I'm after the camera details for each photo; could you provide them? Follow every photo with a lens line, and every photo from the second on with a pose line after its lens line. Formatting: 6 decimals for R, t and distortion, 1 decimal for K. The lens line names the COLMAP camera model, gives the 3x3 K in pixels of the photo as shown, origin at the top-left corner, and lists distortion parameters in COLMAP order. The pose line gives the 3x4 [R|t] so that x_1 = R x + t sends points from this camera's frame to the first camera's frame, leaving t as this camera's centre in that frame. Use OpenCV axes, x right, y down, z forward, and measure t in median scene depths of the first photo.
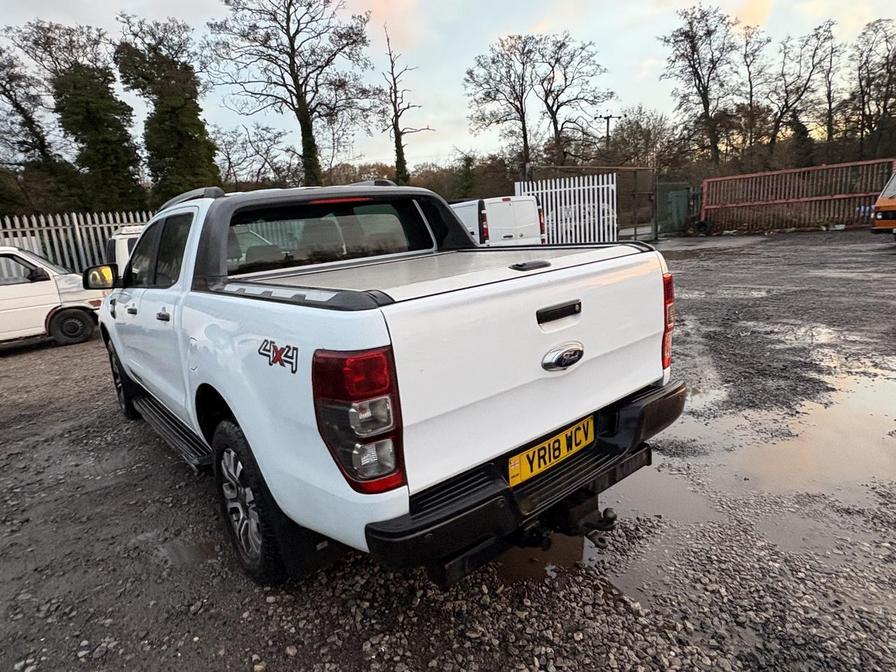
lens RADIAL K [[550.1, 0, 448.0], [0, 550.1, 336.0], [0, 0, 1]] dist [0.000733, 0.001829]
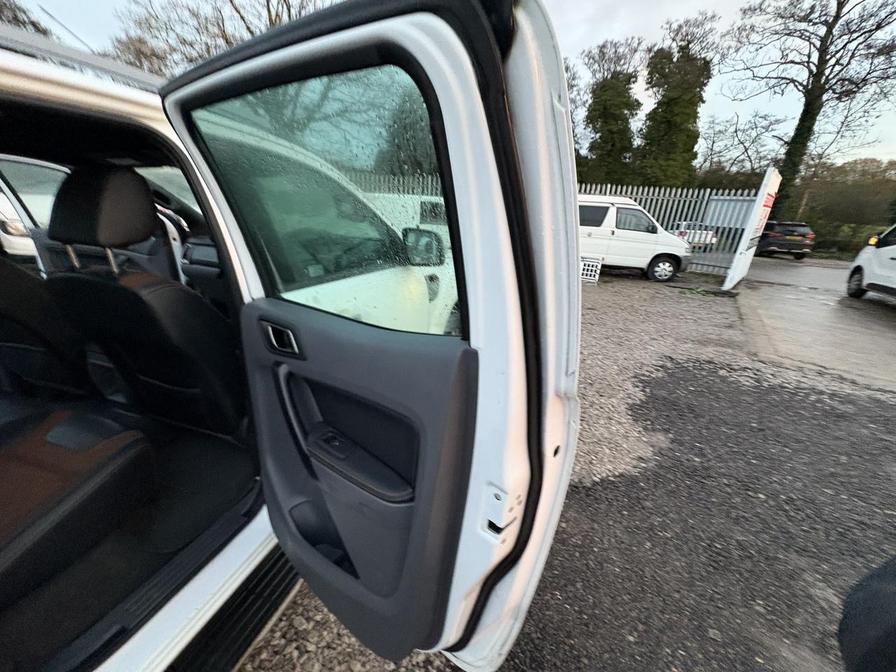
lens RADIAL K [[355.7, 0, 448.9], [0, 355.7, 335.7], [0, 0, 1]] dist [-0.000537, 0.000110]
pose [[0.541807, 0.391454, -0.743780, 0.015675], [-0.264440, 0.919376, 0.291239, -0.031936], [0.797820, 0.038890, 0.601640, 0.139847]]
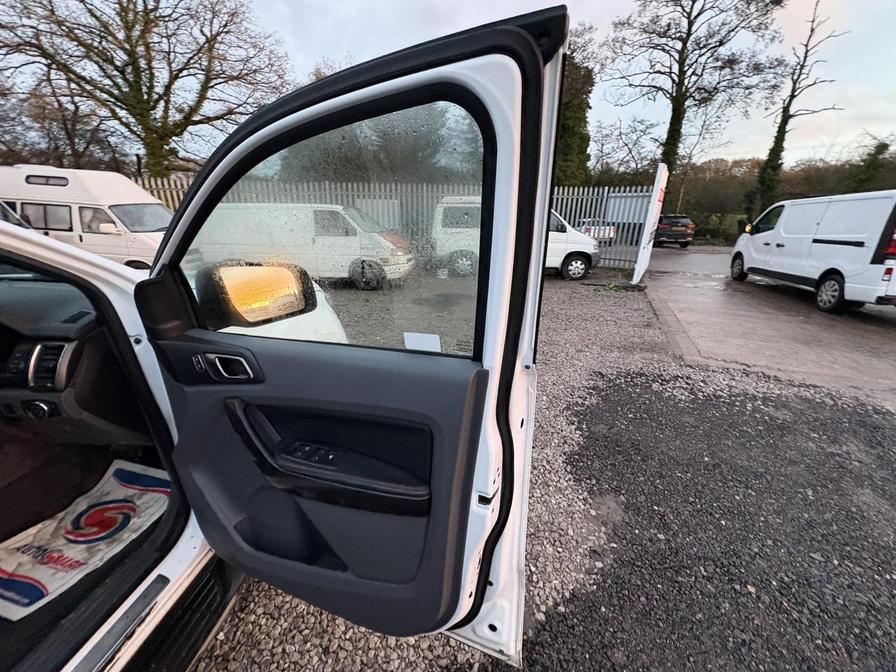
lens RADIAL K [[355.0, 0, 448.0], [0, 355.0, 336.0], [0, 0, 1]] dist [0.000226, -0.000095]
pose [[0.709859, 0.313932, -0.630513, -0.001156], [-0.211043, 0.948849, 0.234831, -0.036535], [0.671983, -0.033632, 0.739802, 0.166229]]
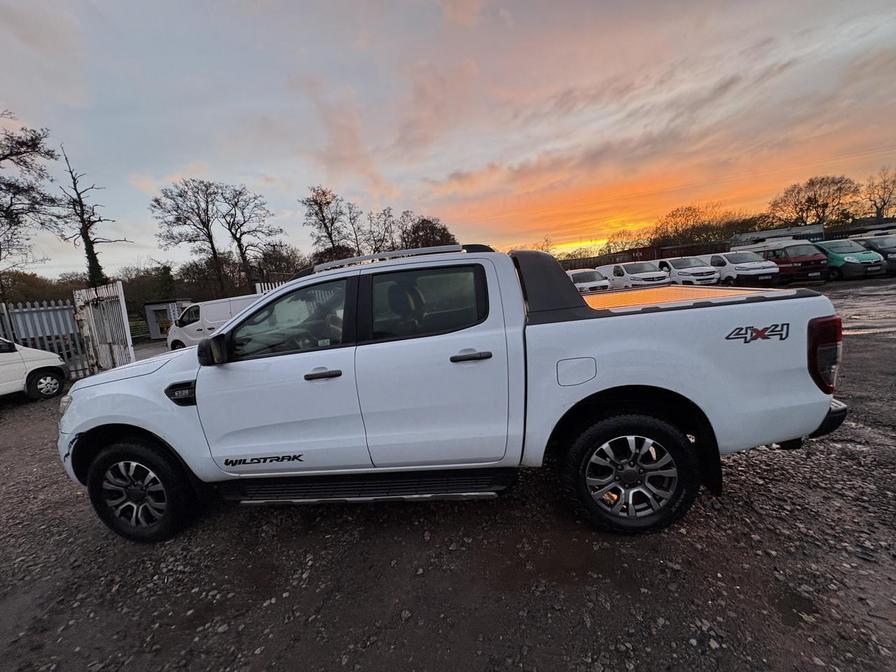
lens RADIAL K [[355.7, 0, 448.9], [0, 355.7, 335.7], [0, 0, 1]] dist [-0.000537, 0.000110]
pose [[0.713004, -0.089596, 0.695412, -0.098059], [0.188959, 0.979661, -0.067521, -0.003564], [-0.675218, 0.179547, 0.715432, 0.050558]]
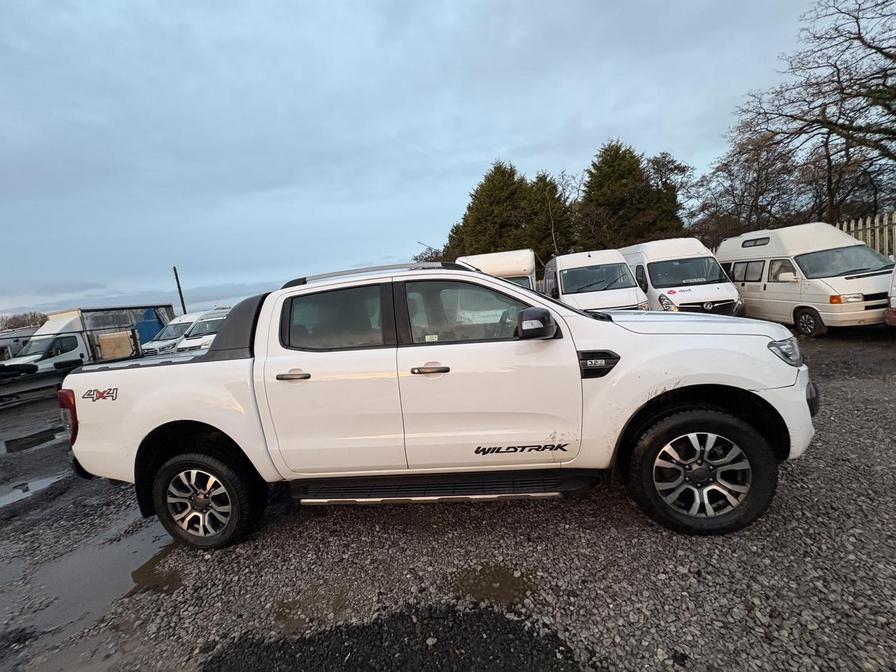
lens RADIAL K [[355.7, 0, 448.9], [0, 355.7, 335.7], [0, 0, 1]] dist [-0.000537, 0.000110]
pose [[-0.712779, 0.229454, -0.662795, 0.019334], [0.032465, 0.954755, 0.295615, -0.044414], [0.700637, 0.189190, -0.687979, 0.204878]]
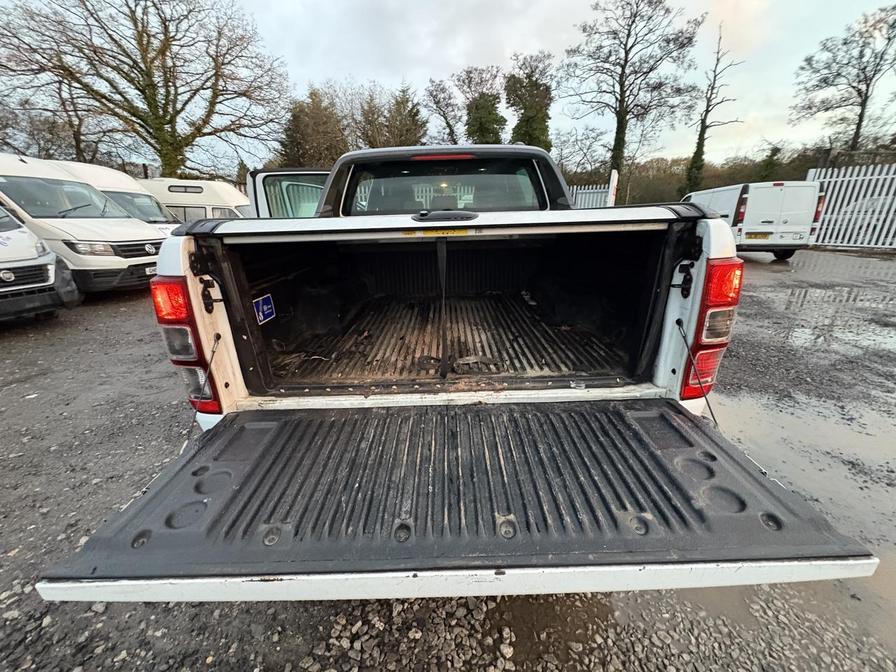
lens RADIAL K [[355.7, 0, 448.9], [0, 355.7, 335.7], [0, 0, 1]] dist [-0.000537, 0.000110]
pose [[0.782784, 0.266594, -0.562296, 0.032131], [-0.175179, 0.961448, 0.211968, -0.004887], [0.597128, -0.067423, 0.799308, 0.039119]]
